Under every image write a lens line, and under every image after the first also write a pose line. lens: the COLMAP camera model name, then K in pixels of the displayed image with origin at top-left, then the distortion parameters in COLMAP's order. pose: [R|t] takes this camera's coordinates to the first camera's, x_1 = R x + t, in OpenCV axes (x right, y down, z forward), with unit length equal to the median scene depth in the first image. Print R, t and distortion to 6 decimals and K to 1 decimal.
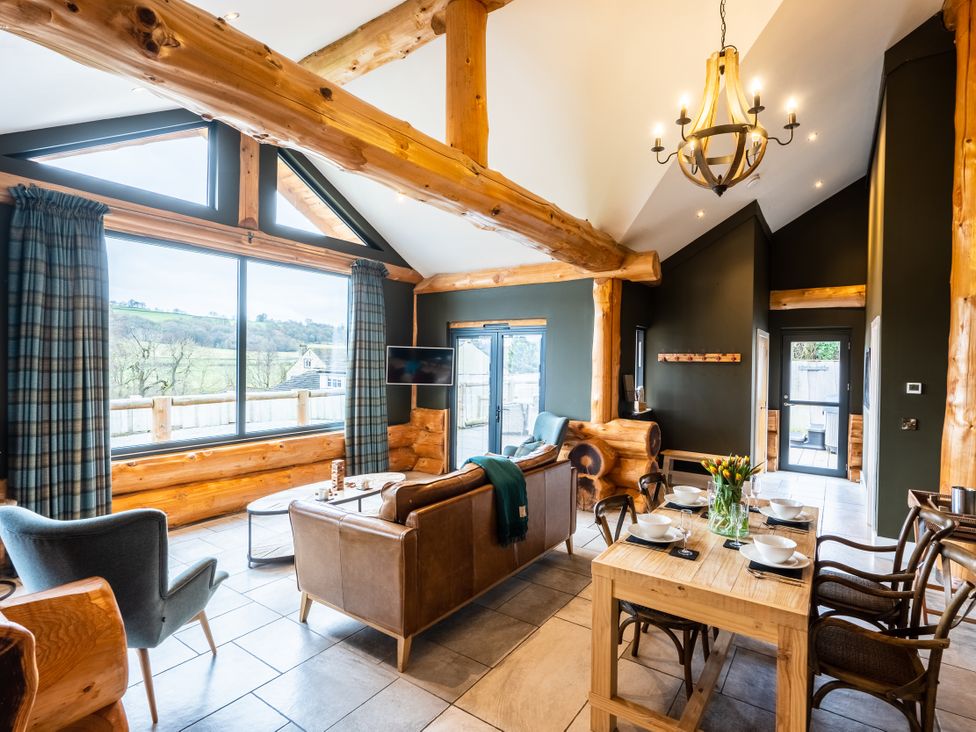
lens RADIAL K [[499.5, 0, 494.3], [0, 499.5, 365.5], [0, 0, 1]] dist [-0.012253, 0.004779]
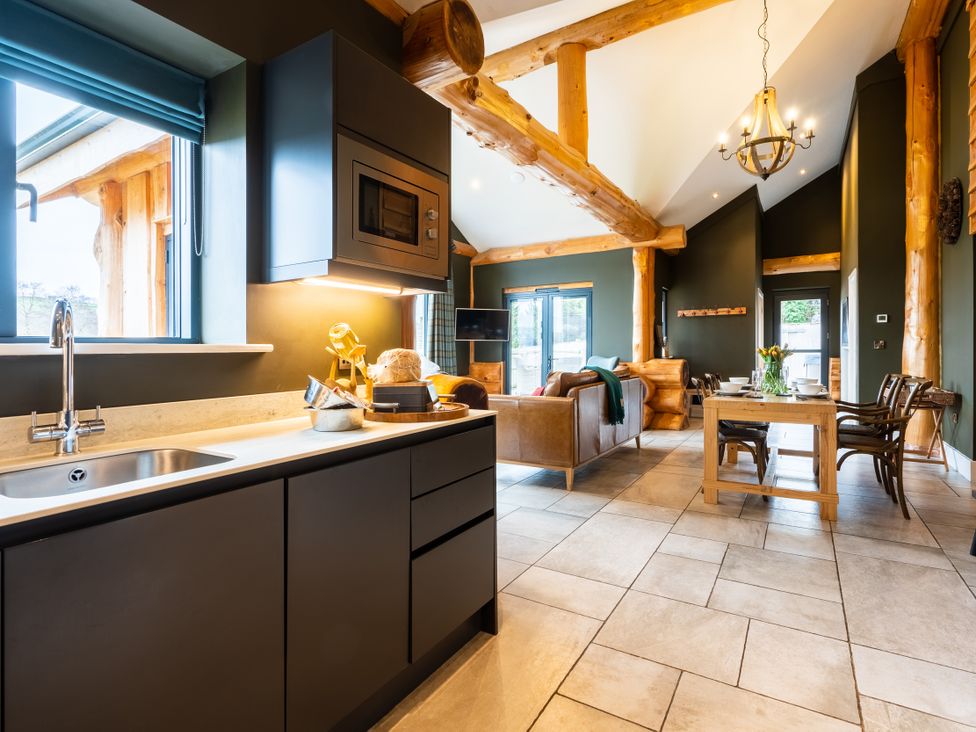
lens RADIAL K [[499.5, 0, 492.6], [0, 499.5, 353.4], [0, 0, 1]] dist [-0.012253, 0.004779]
pose [[0.998617, -0.022775, 0.047386, -0.199312], [0.022766, 0.999741, 0.000729, 0.075207], [-0.047390, 0.000351, 0.998876, -0.215545]]
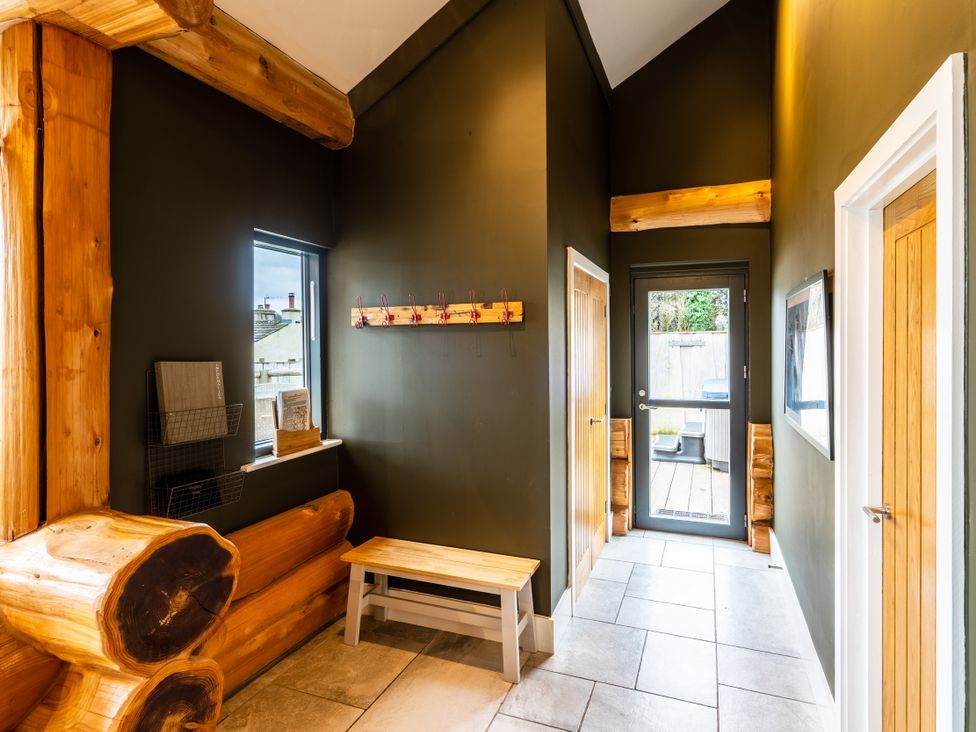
lens RADIAL K [[502.5, 0, 513.3], [0, 502.5, 341.4], [0, 0, 1]] dist [0.003344, 0.000588]
pose [[0.971865, -0.016632, 0.234952, 0.384172], [0.019808, 0.999741, -0.011164, 0.012761], [-0.234706, 0.015503, 0.971943, 0.595802]]
